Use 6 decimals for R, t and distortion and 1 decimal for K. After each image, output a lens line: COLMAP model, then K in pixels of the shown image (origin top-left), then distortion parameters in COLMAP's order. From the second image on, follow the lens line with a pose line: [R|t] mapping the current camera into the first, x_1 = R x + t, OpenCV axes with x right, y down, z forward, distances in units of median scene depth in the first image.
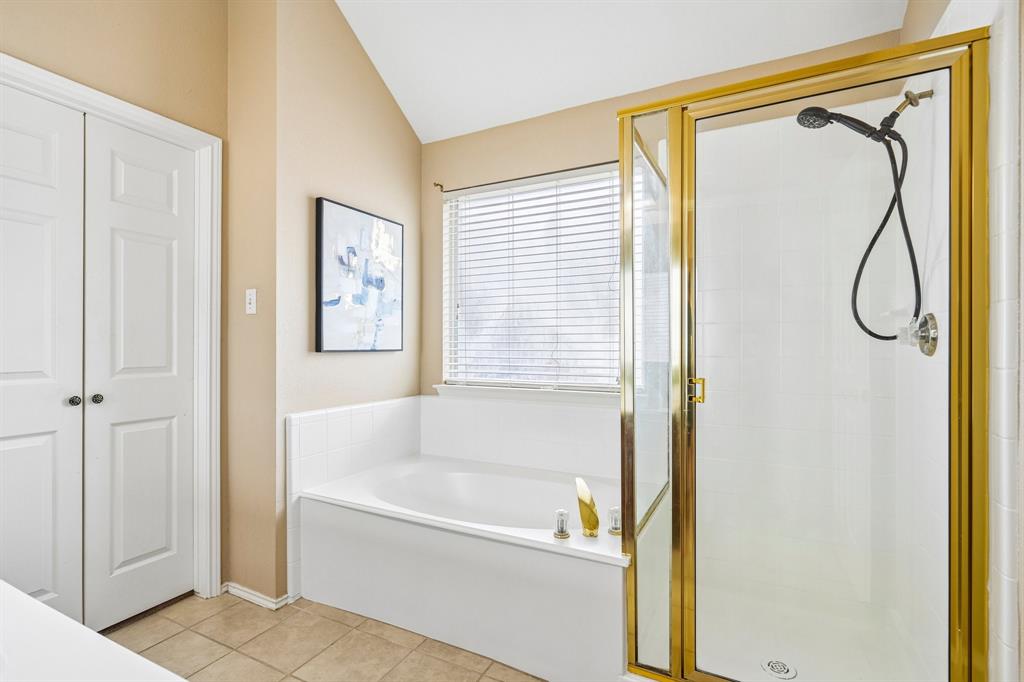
lens RADIAL K [[476.3, 0, 514.0], [0, 476.3, 345.8], [0, 0, 1]] dist [-0.000746, 0.000267]
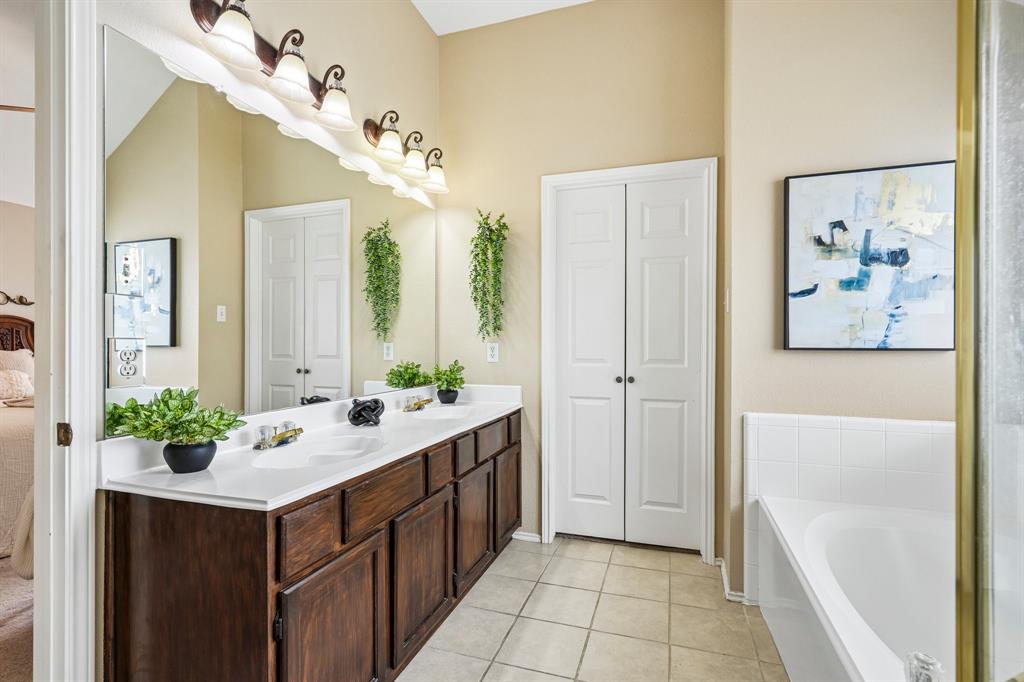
lens RADIAL K [[476.3, 0, 514.0], [0, 476.3, 345.8], [0, 0, 1]] dist [-0.000746, 0.000267]
pose [[0.147608, 0.002586, -0.989043, 0.403647], [-0.003643, 0.999991, 0.002071, 0.005838], [0.989039, 0.003297, 0.147616, 0.356431]]
